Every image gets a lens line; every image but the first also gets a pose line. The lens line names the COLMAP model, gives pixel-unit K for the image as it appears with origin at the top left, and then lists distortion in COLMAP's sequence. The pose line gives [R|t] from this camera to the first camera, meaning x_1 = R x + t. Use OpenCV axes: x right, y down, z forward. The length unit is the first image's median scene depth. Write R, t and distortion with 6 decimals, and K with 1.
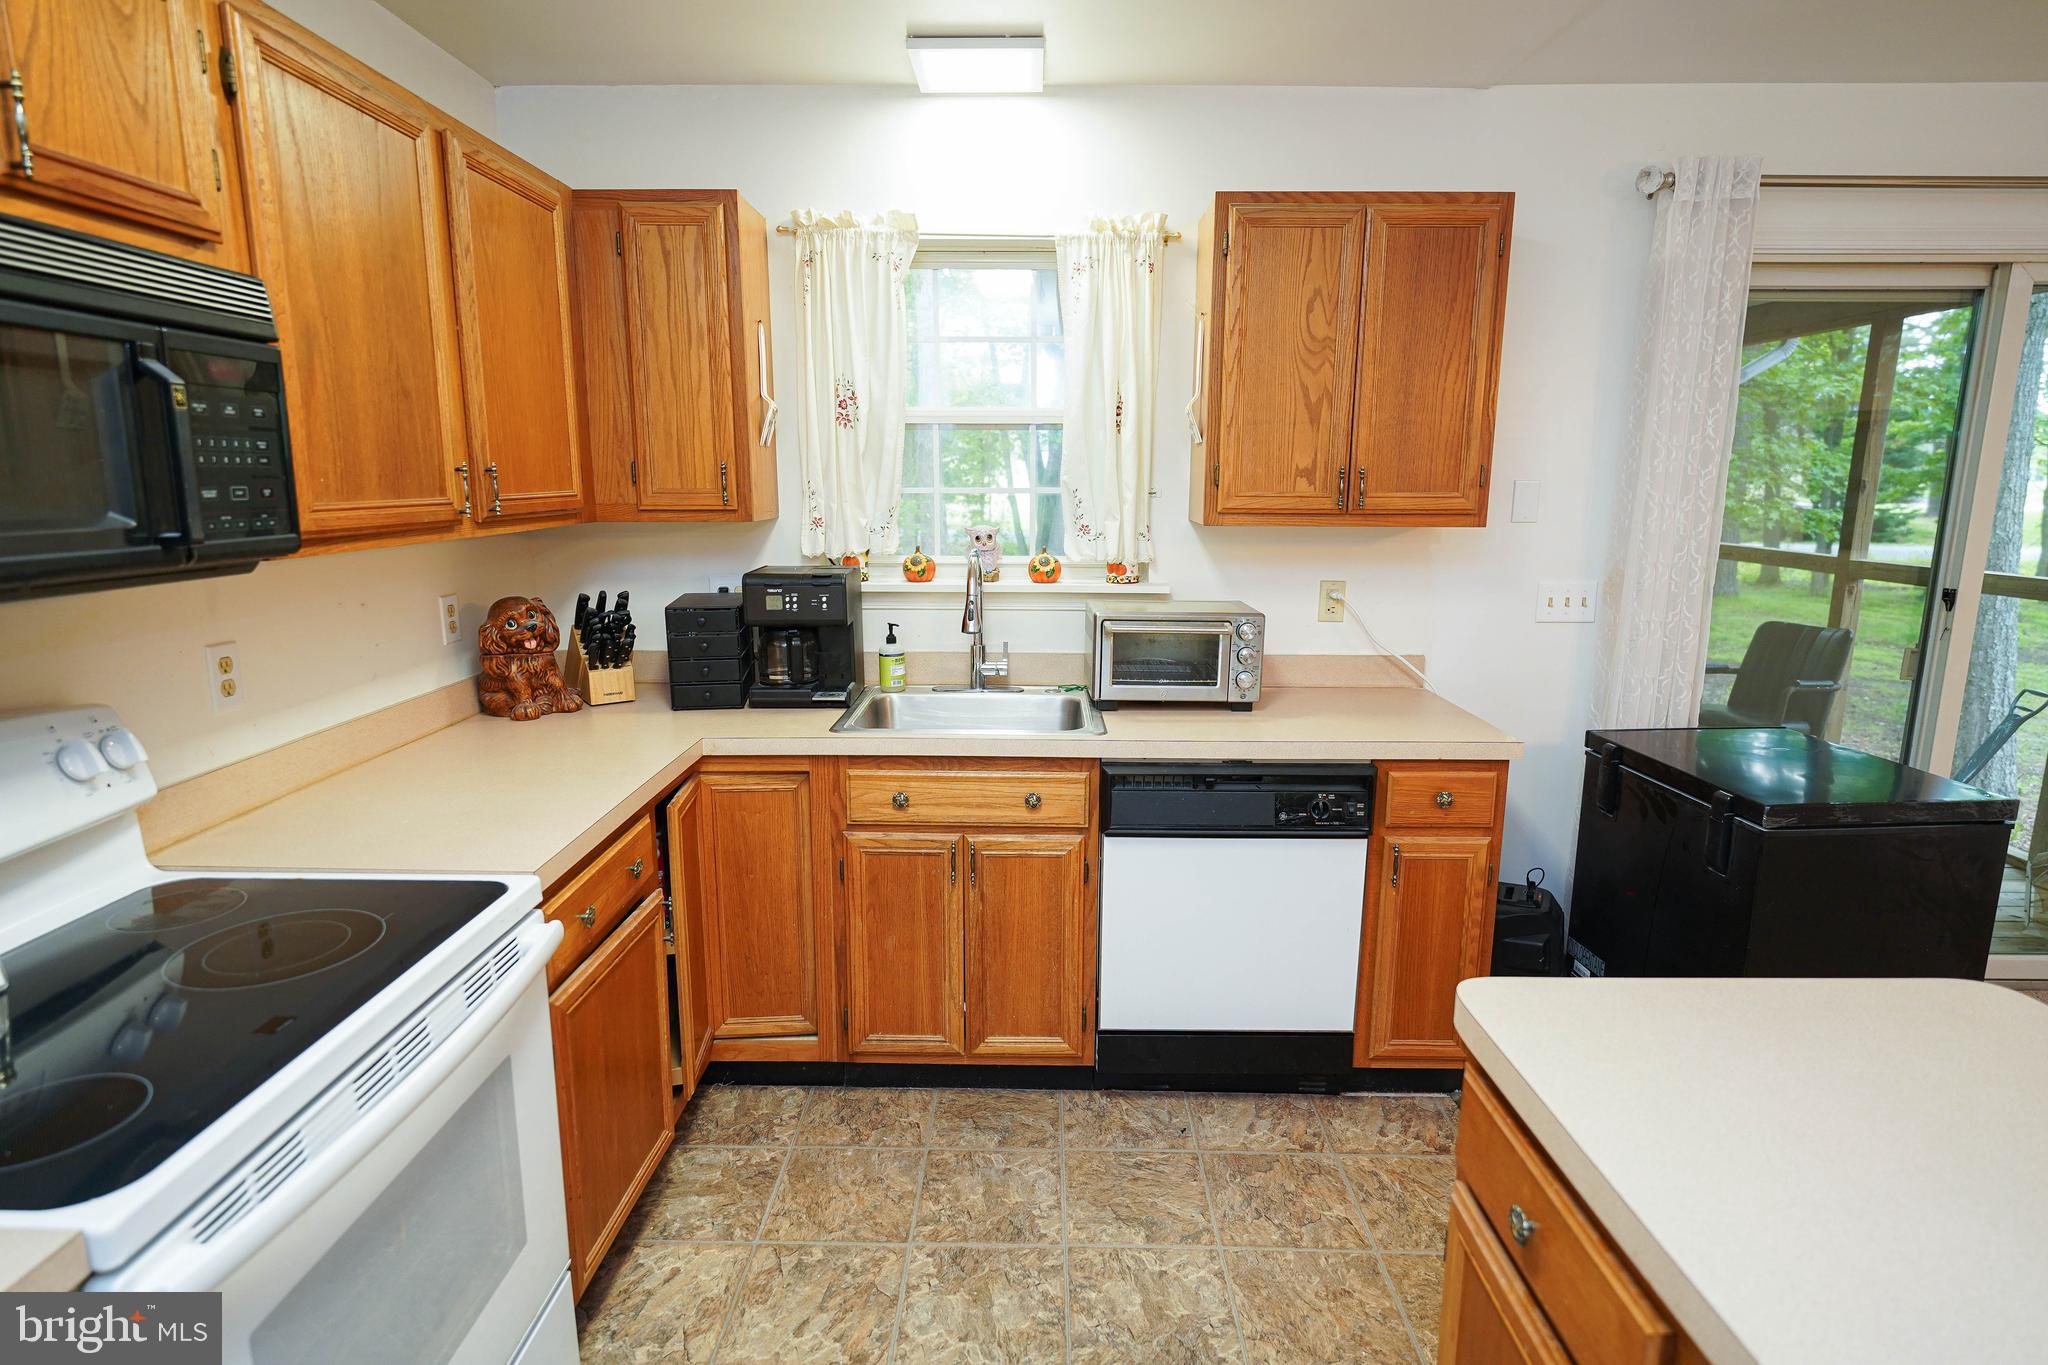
lens RADIAL K [[1074.8, 0, 1020.6], [0, 1074.8, 682.1], [0, 0, 1]] dist [-0.000720, -0.000498]
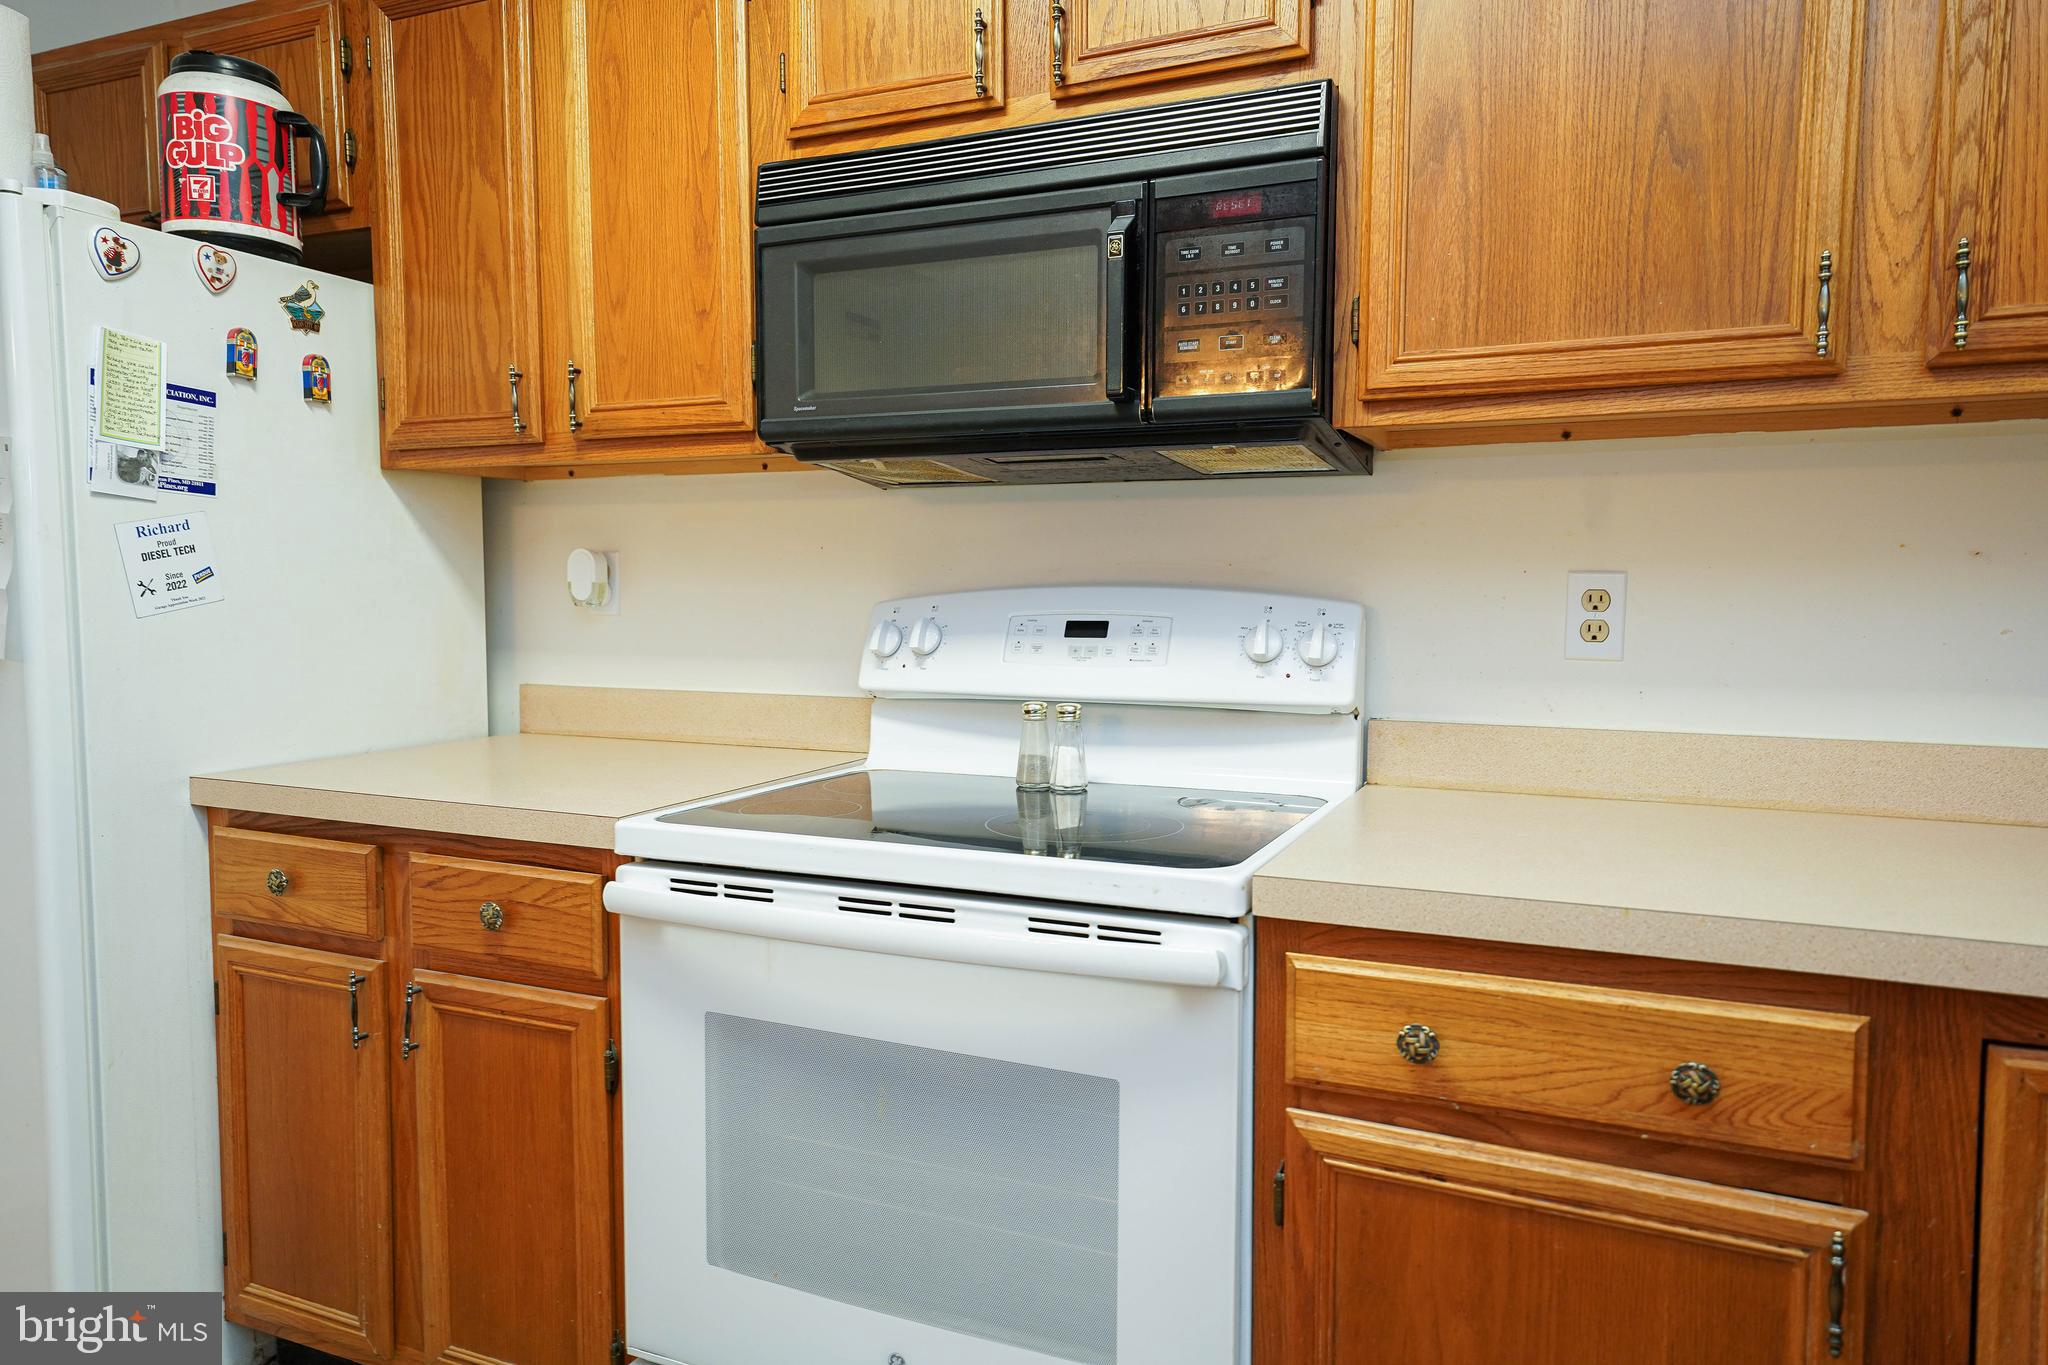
lens RADIAL K [[1340.7, 0, 1018.0], [0, 1340.7, 681.9], [0, 0, 1]] dist [0.020725, 0.001681]
pose [[-0.397847, 0.060884, -0.915429, 0.207783], [-0.177666, 0.973795, 0.141980, -0.015874], [0.900085, 0.219127, -0.376604, 0.725318]]
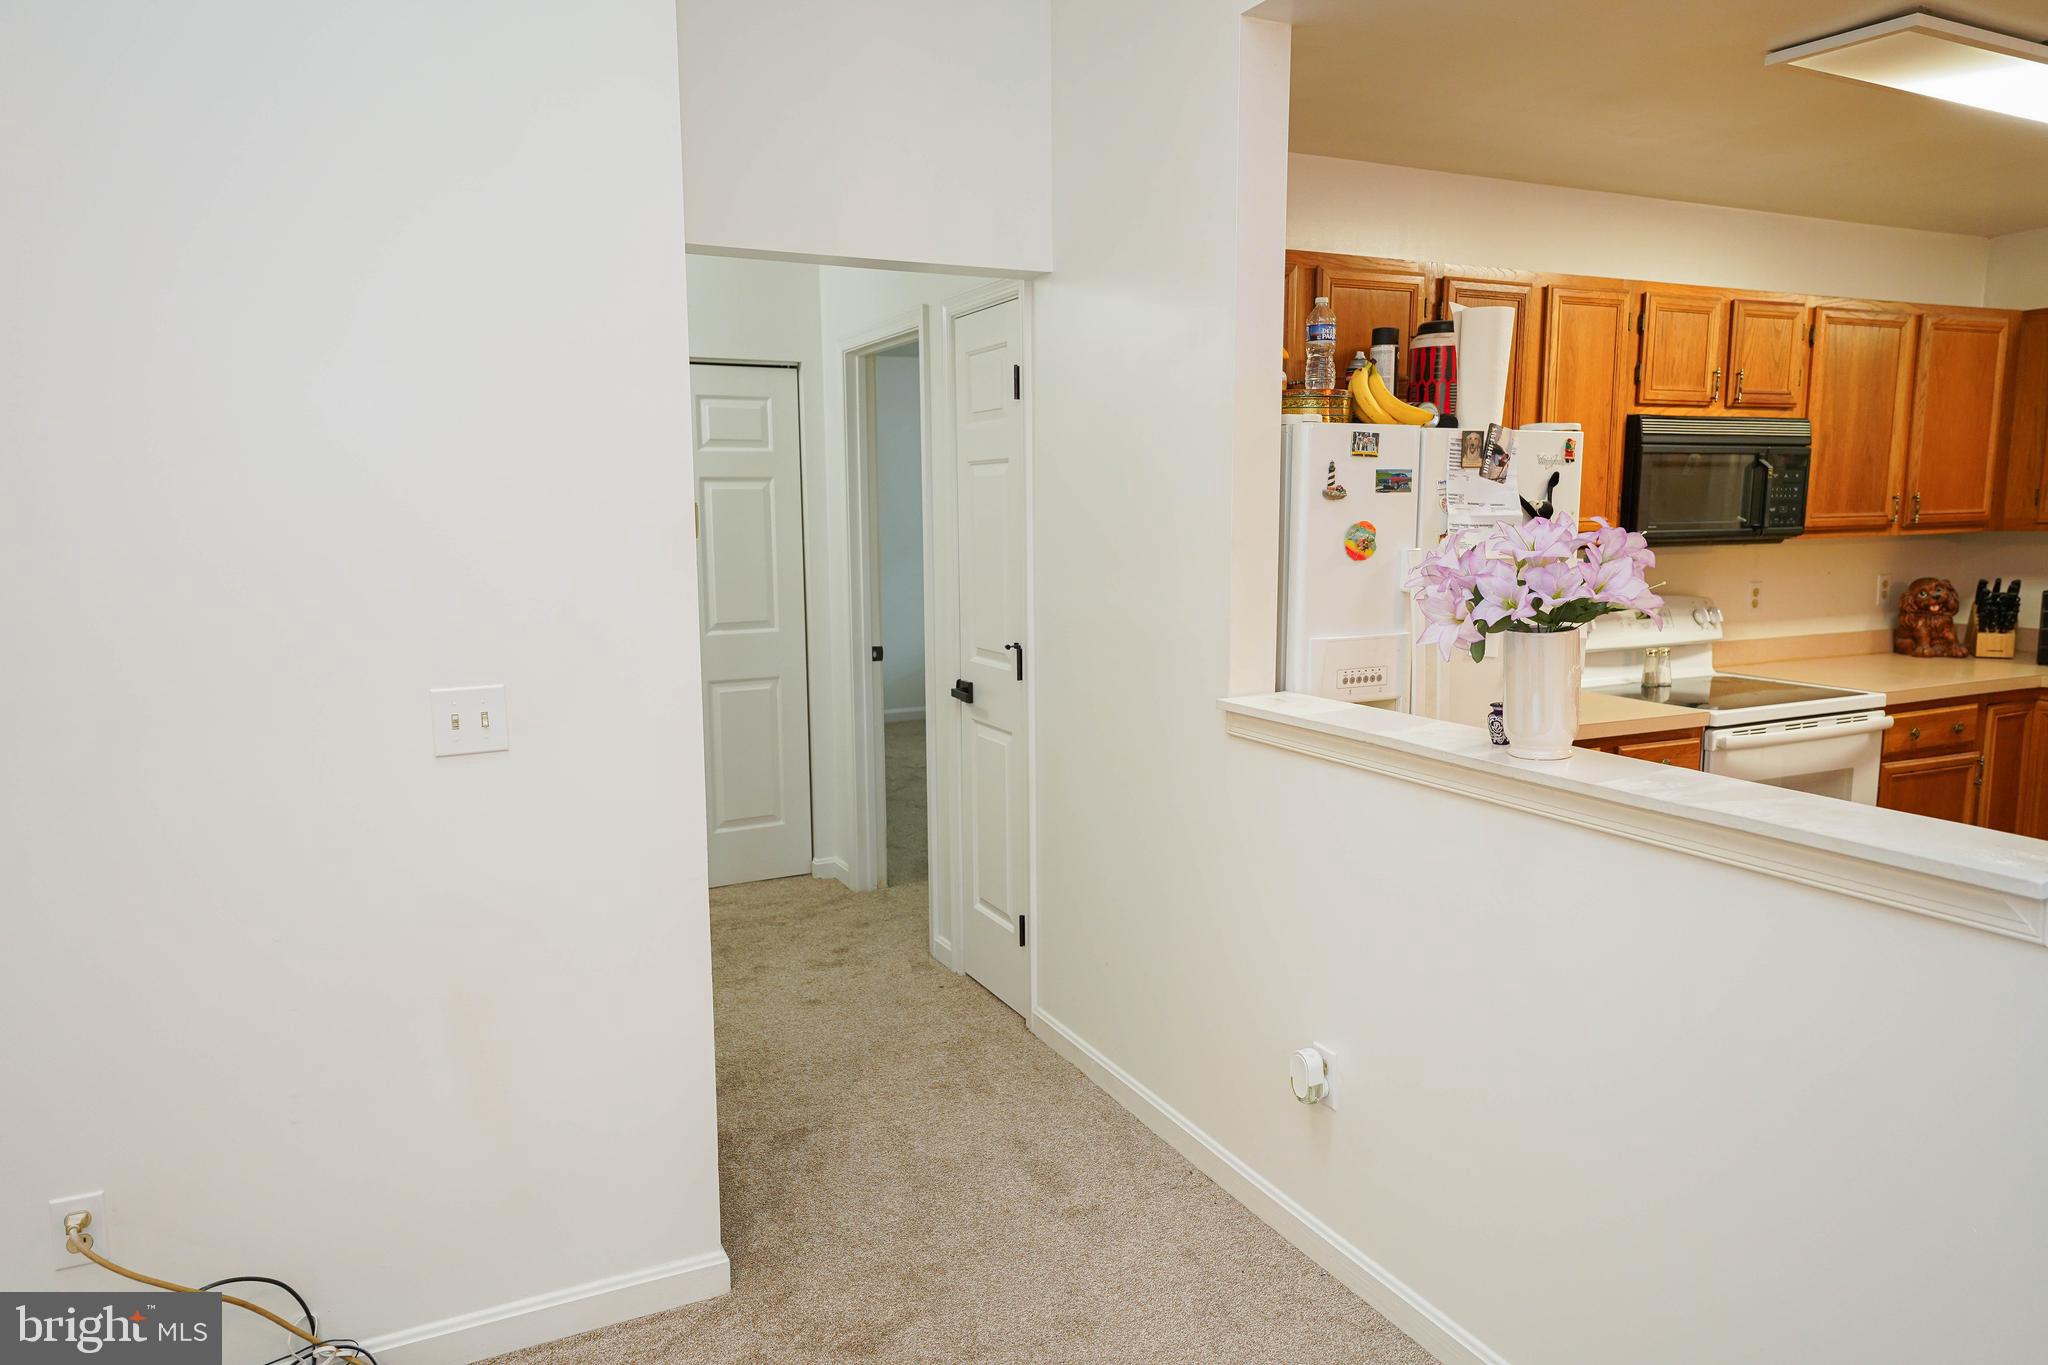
lens RADIAL K [[1340.7, 0, 1018.0], [0, 1340.7, 681.9], [0, 0, 1]] dist [0.020725, 0.001681]
pose [[0.447682, 0.114513, -0.886830, 0.689582], [-0.161247, 0.985846, 0.045900, 0.191592], [0.879534, 0.122450, 0.459810, -1.035736]]
